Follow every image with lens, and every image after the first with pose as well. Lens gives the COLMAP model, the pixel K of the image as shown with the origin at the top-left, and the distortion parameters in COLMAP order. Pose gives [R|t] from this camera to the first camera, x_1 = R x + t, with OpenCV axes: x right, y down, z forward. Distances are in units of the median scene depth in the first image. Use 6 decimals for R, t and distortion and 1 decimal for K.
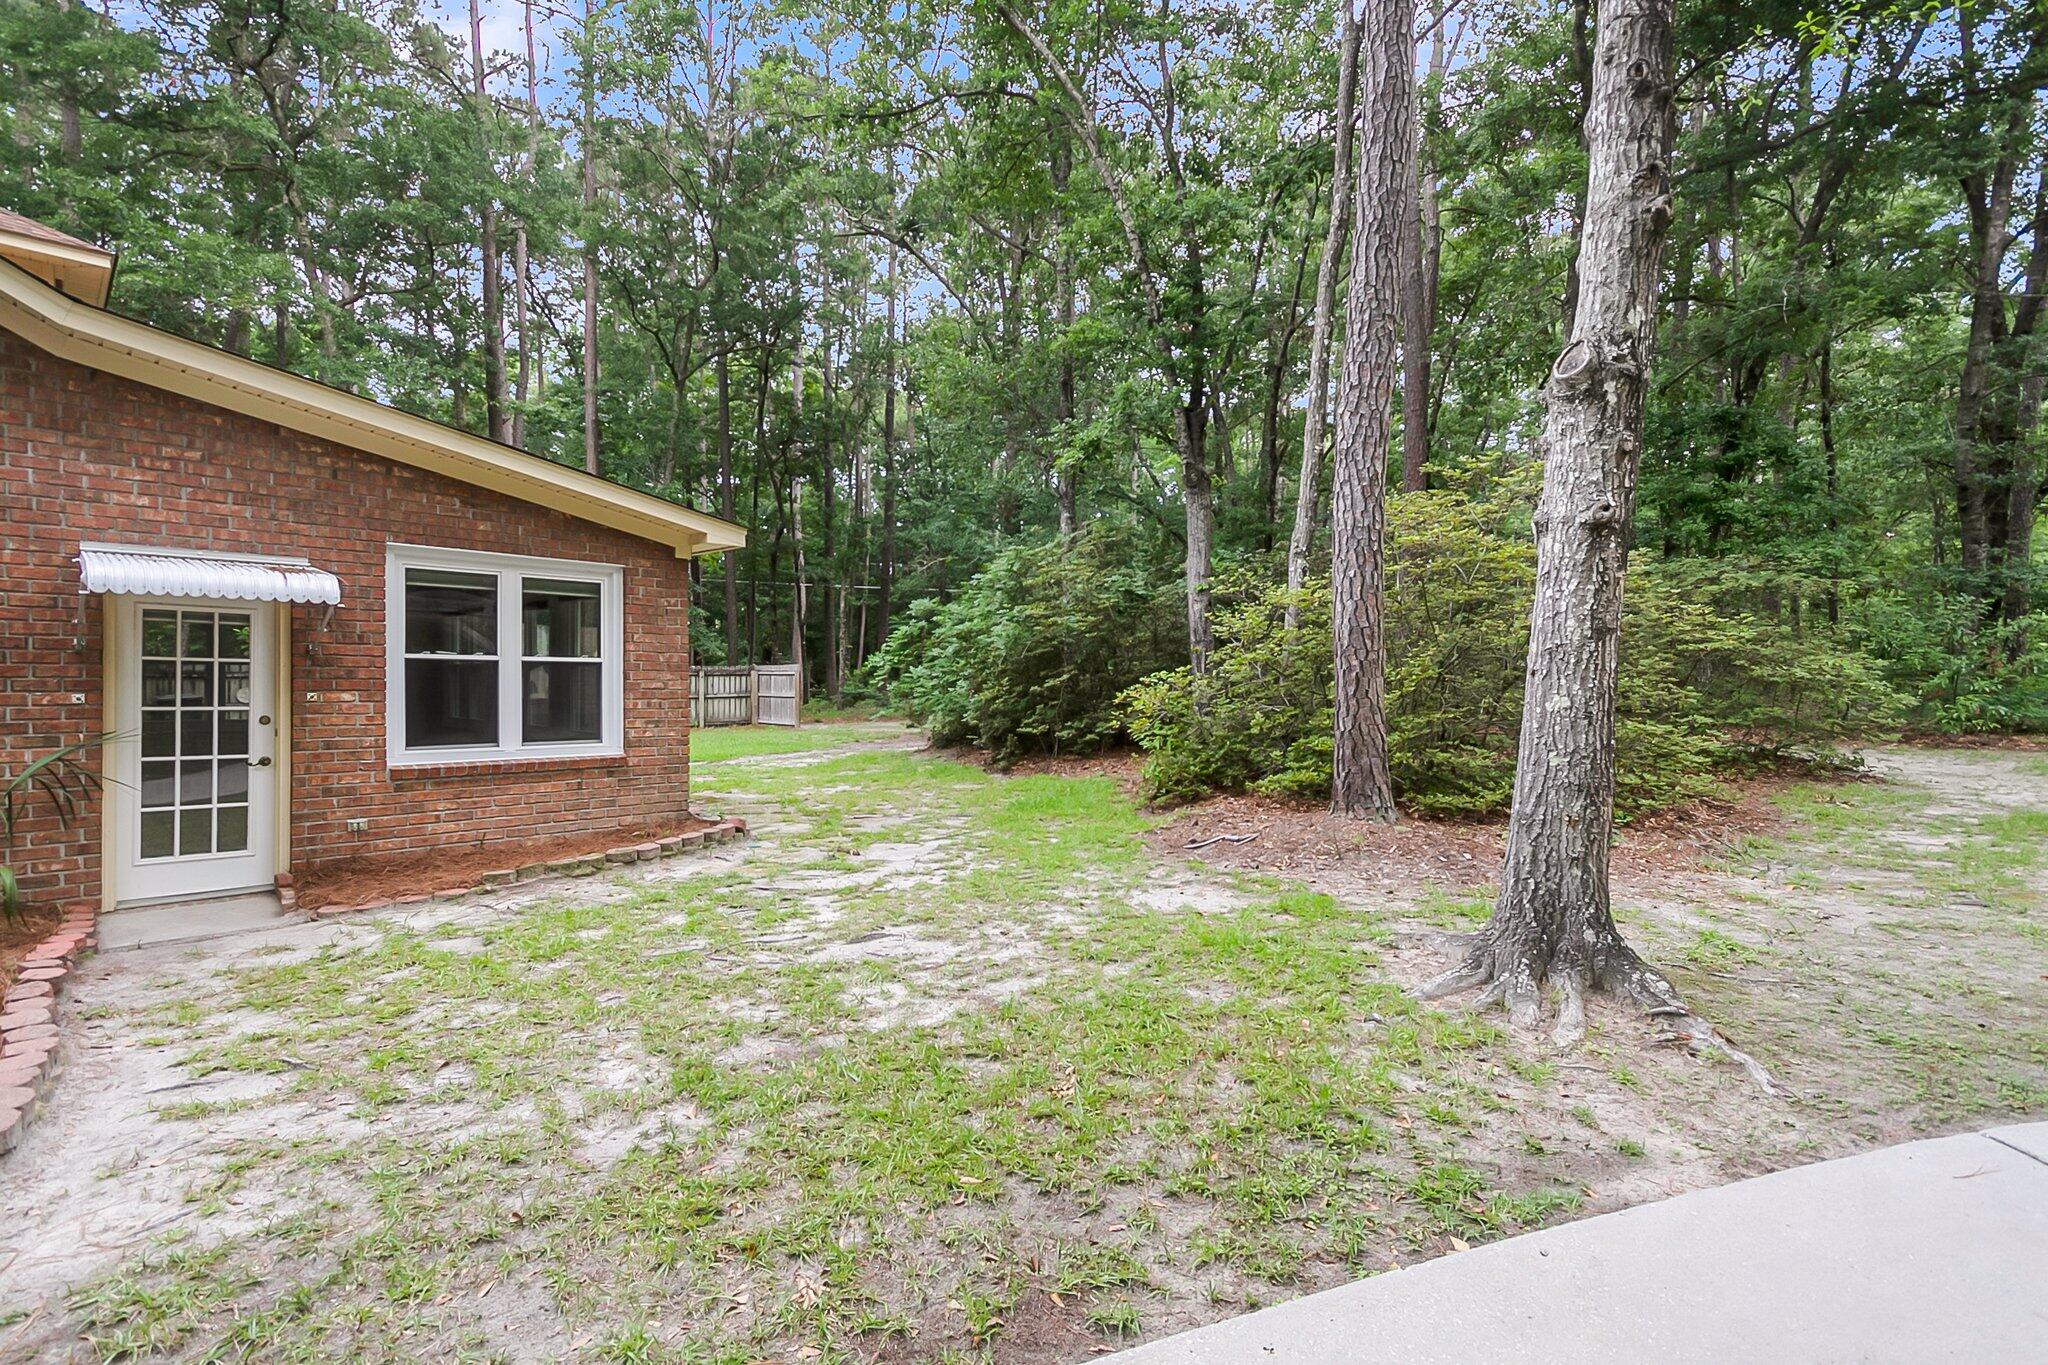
lens RADIAL K [[989.9, 0, 1024.0], [0, 989.9, 682.5], [0, 0, 1]] dist [0.004337, 0.000282]
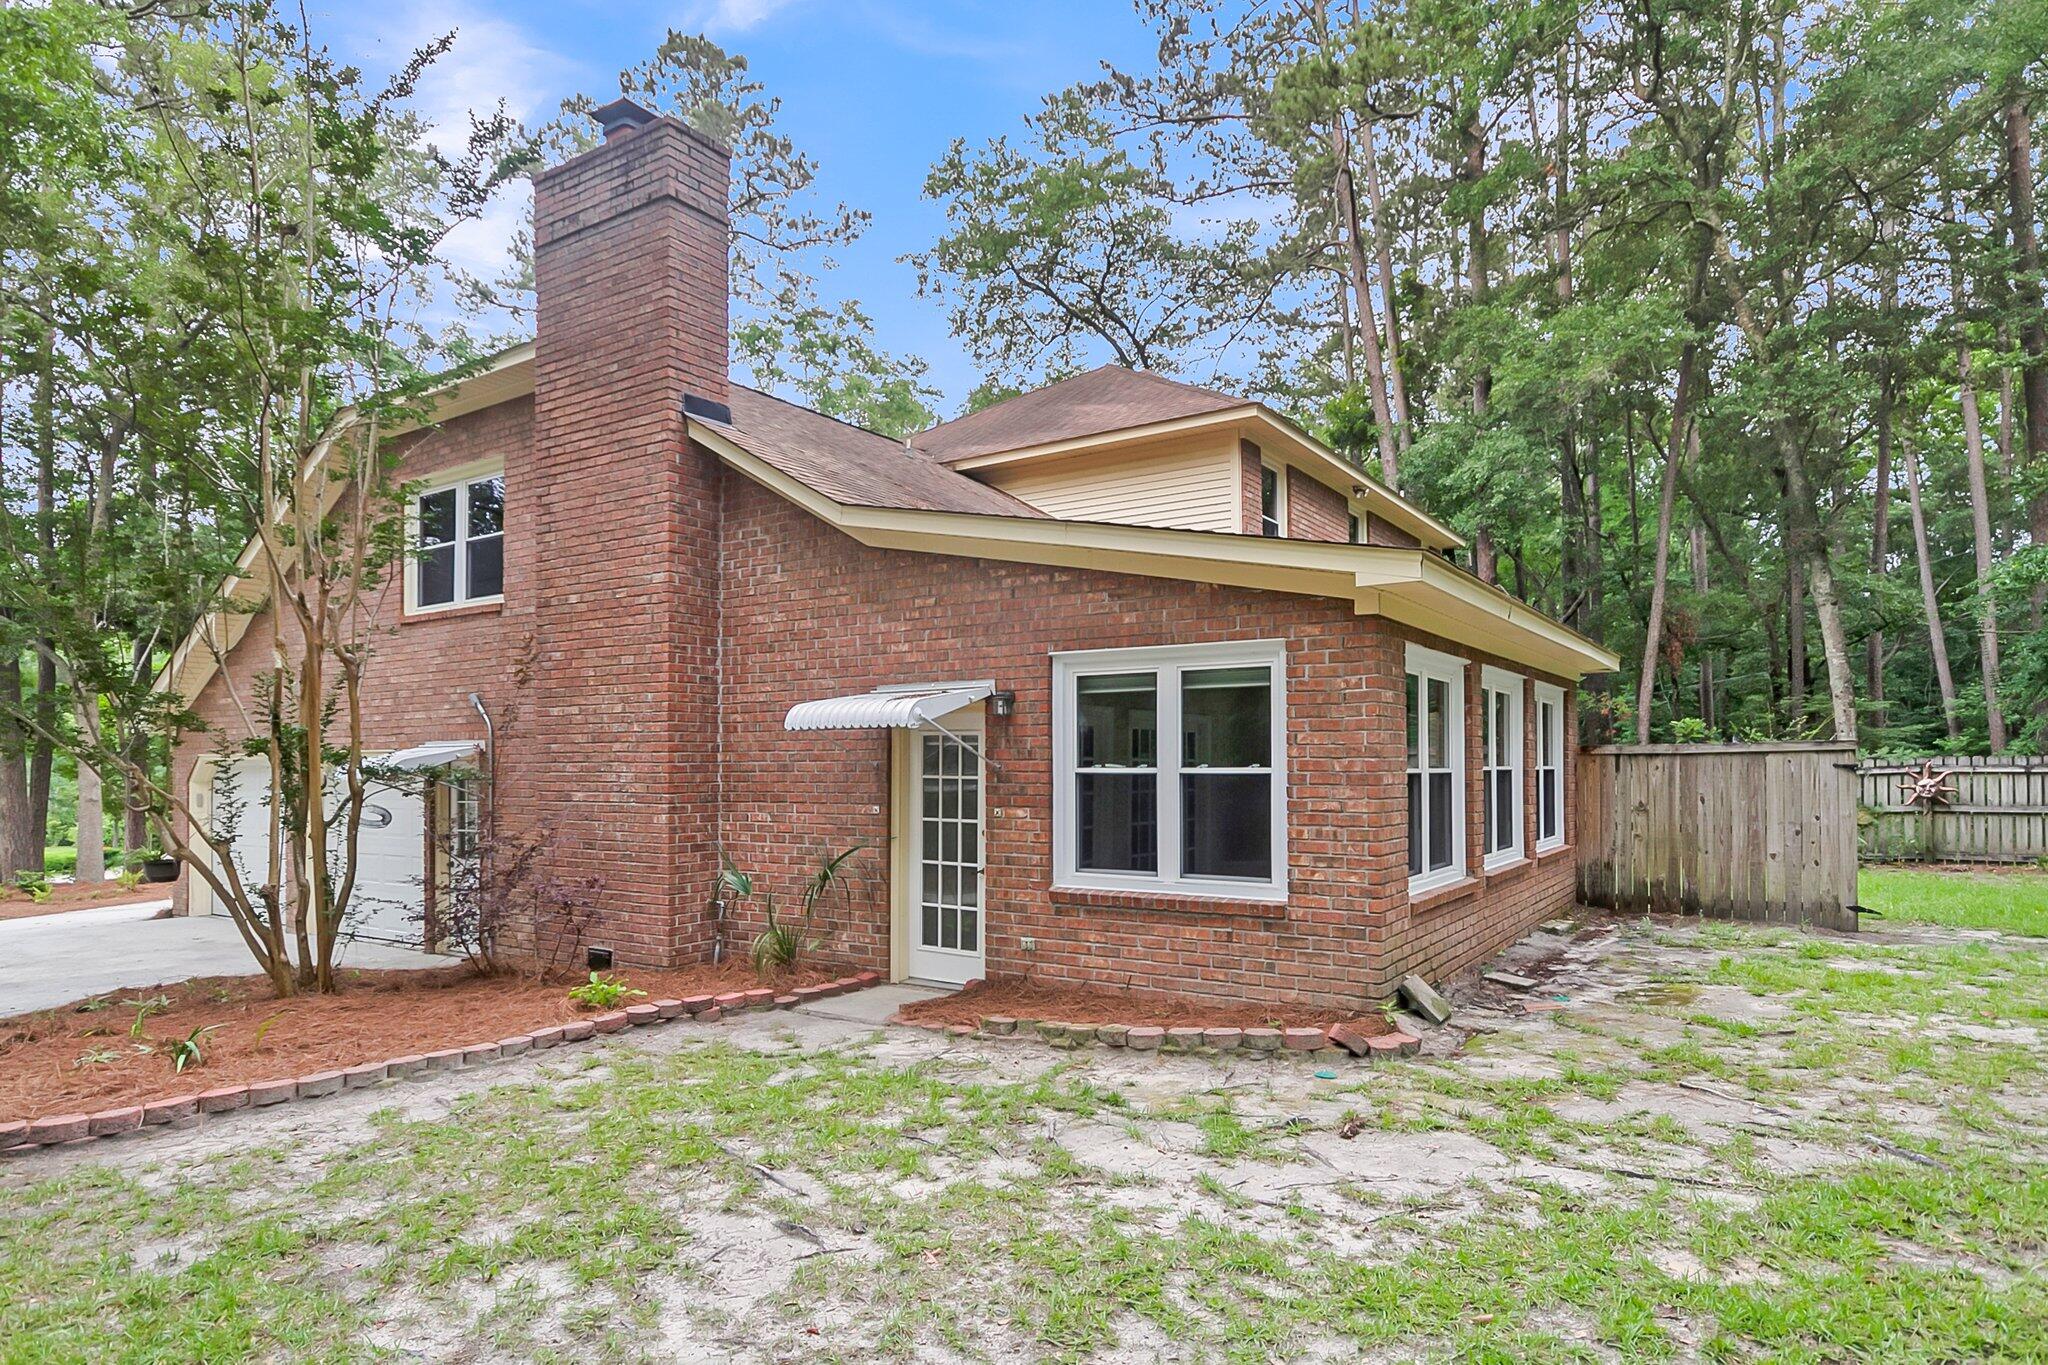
lens RADIAL K [[1168.6, 0, 1024.8], [0, 1168.6, 744.1], [0, 0, 1]] dist [-0.001421, 0.000547]
pose [[0.164771, -0.026620, -0.985973, 0.455758], [0.004344, 0.999646, -0.026263, -0.022922], [0.986322, 0.000044, 0.164828, 0.772065]]
